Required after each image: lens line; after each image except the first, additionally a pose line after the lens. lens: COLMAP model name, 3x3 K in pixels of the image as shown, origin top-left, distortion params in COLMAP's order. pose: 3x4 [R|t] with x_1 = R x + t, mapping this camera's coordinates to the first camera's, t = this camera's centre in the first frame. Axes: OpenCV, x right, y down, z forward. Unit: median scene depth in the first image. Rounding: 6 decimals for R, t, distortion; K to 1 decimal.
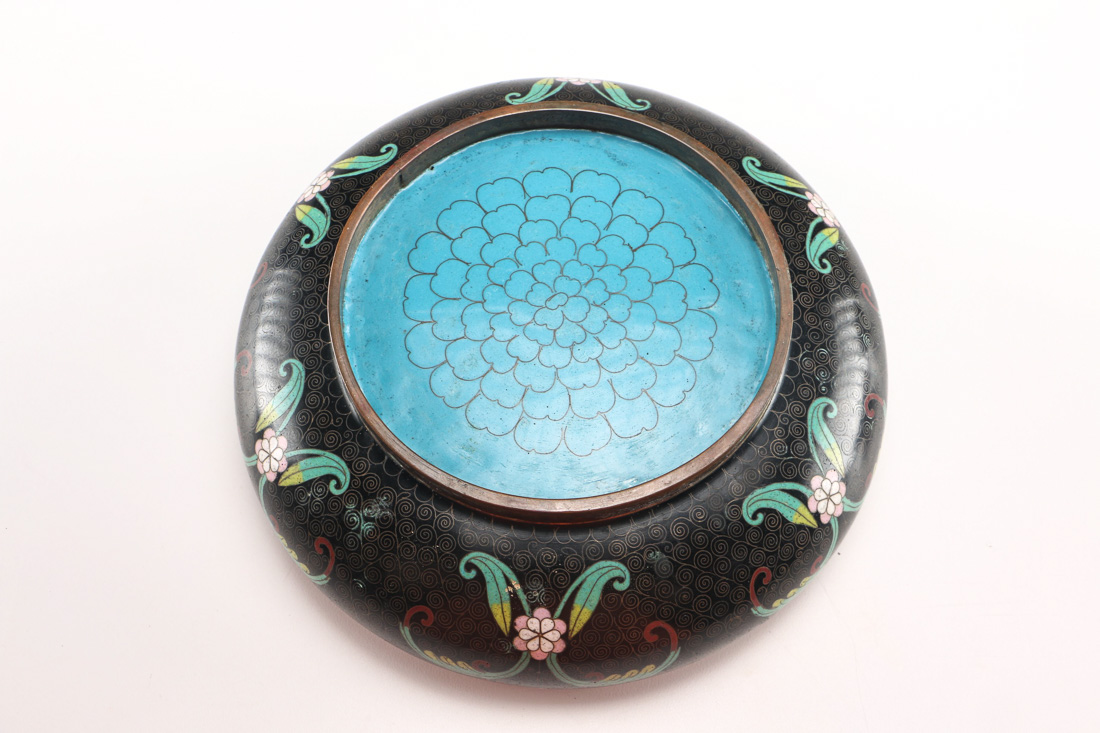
lens RADIAL K [[1432.7, 0, 552.3], [0, 1432.7, 368.3], [0, 0, 1]] dist [-0.146190, 0.000000]
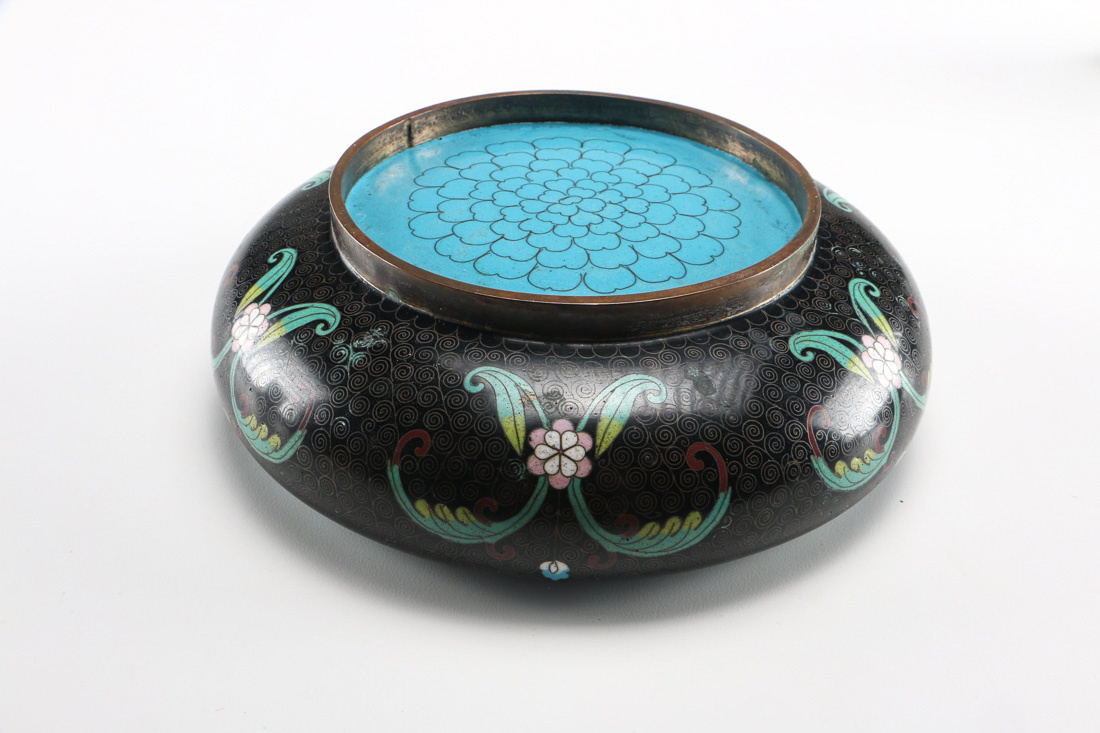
lens RADIAL K [[1432.7, 0, 548.1], [0, 1432.7, 366.9], [0, 0, 1]] dist [-0.146190, 0.000000]
pose [[0.999540, 0.011207, 0.028193, -0.038634], [0.006091, 0.836217, -0.548364, 0.584868], [-0.029721, 0.548284, 0.835764, 0.279288]]
